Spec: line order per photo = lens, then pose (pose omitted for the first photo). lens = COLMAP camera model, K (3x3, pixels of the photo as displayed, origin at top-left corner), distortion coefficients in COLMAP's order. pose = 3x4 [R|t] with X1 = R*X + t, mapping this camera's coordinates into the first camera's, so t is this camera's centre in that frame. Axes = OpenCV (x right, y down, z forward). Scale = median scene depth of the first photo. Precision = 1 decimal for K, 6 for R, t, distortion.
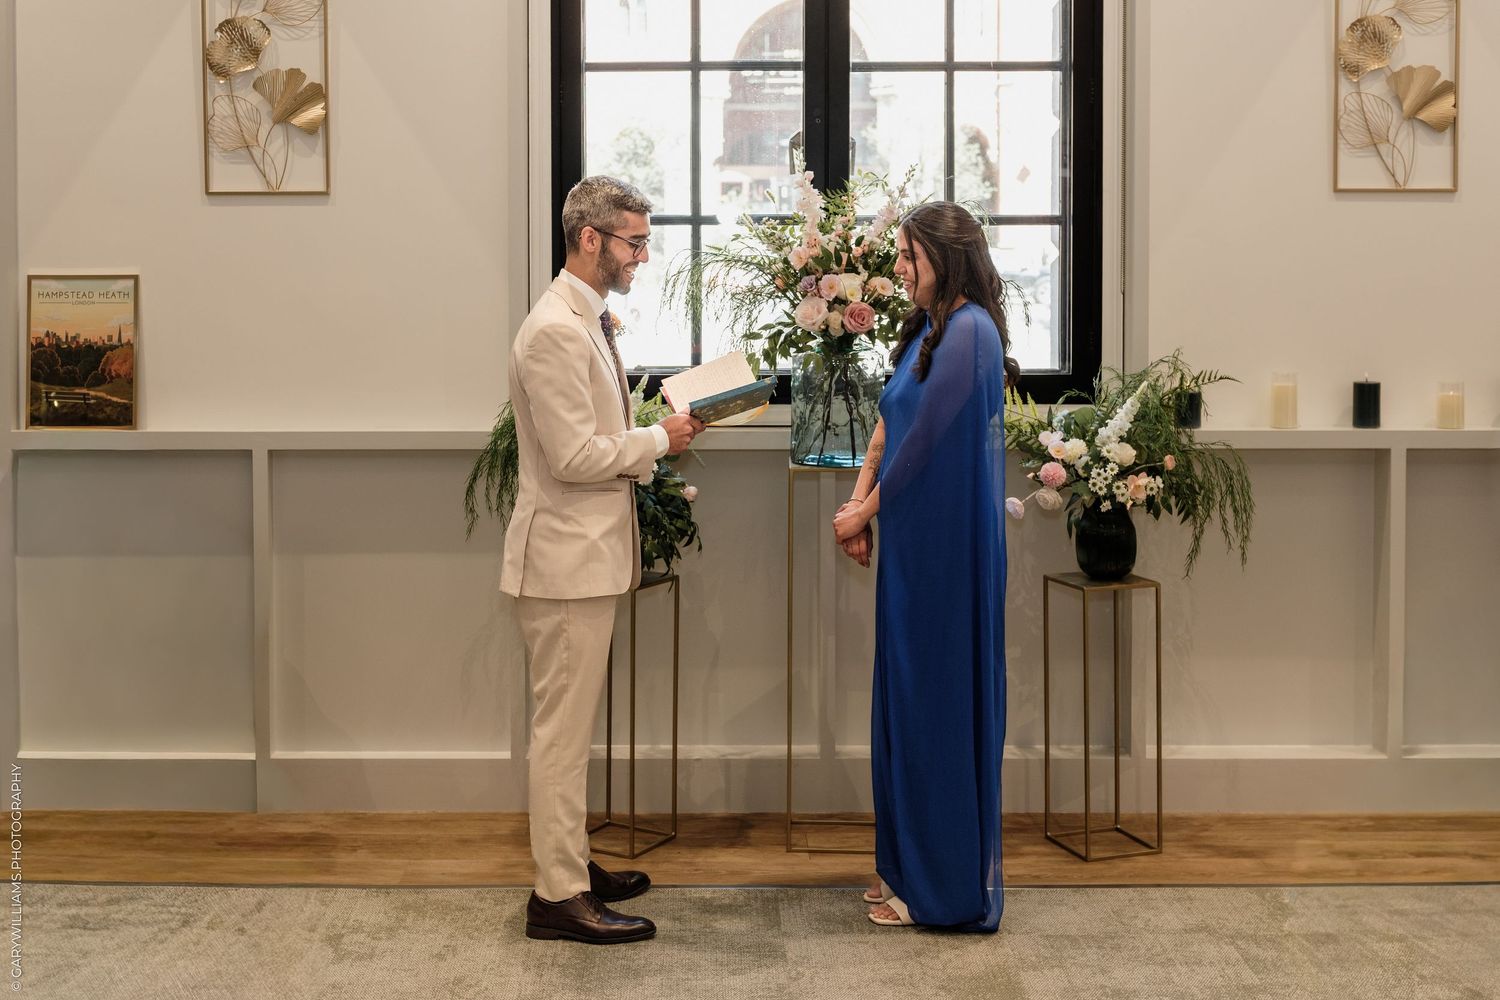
lens RADIAL K [[1787.7, 0, 710.6], [0, 1787.7, 499.4], [0, 0, 1]] dist [0.000408, 0.007115]
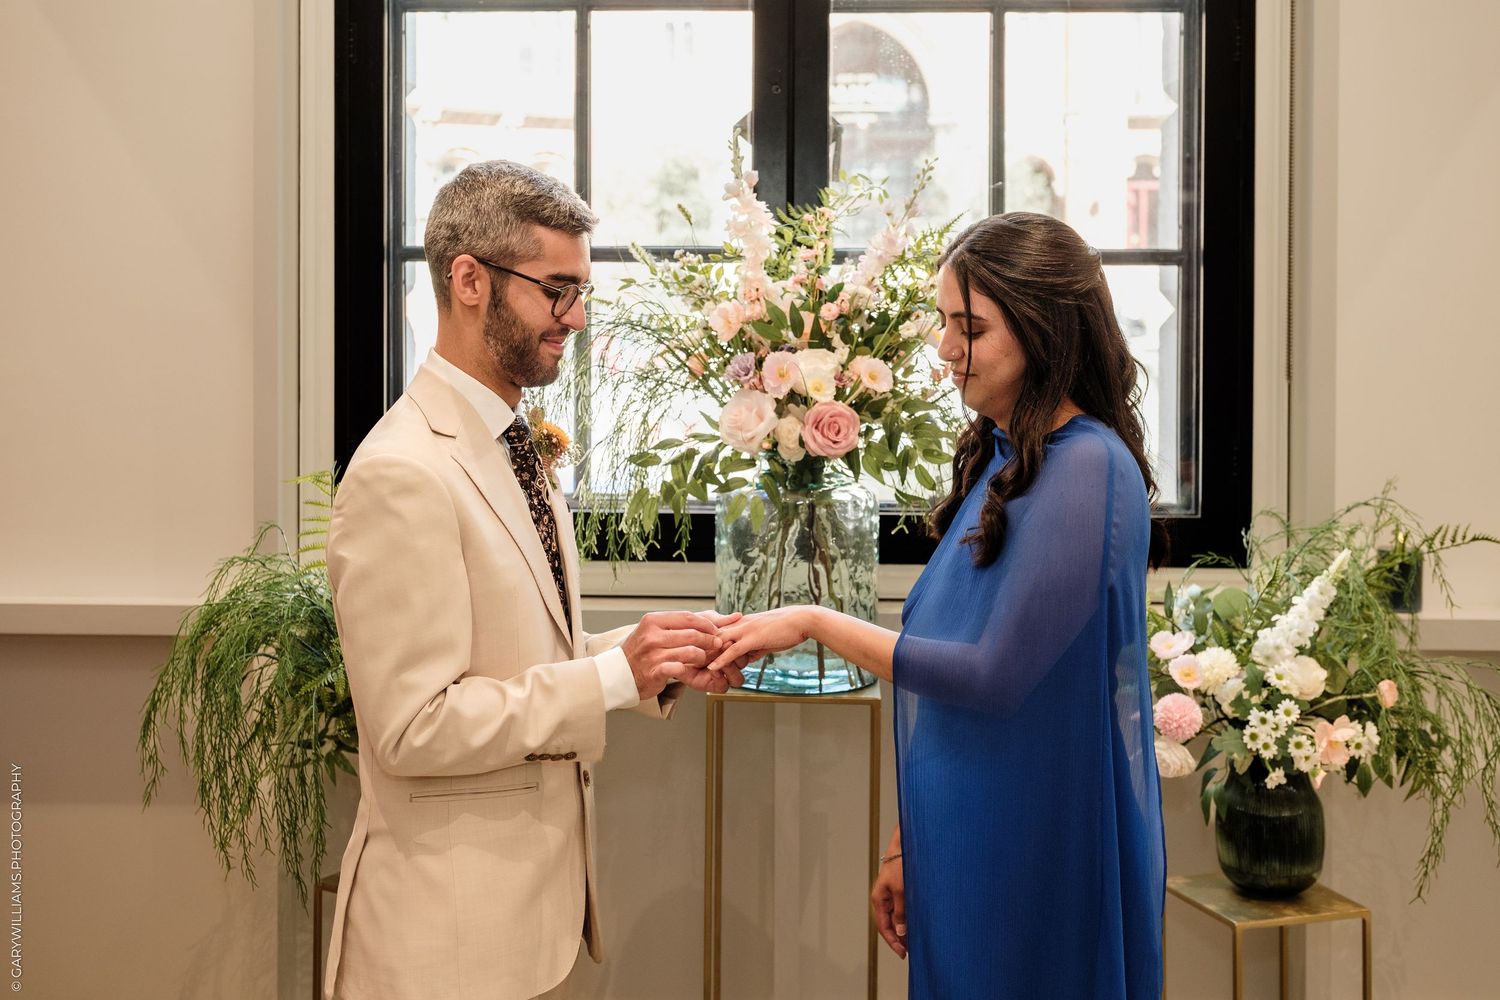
lens RADIAL K [[1872.4, 0, 750.0], [0, 1872.4, 500.0], [0, 0, 1]] dist [-0.009465, -0.008300]
pose [[0.999960, 0.005966, -0.006729, 0.060943], [-0.006132, 0.999669, -0.024972, -0.063690], [0.006577, 0.025012, 0.999666, 0.407498]]
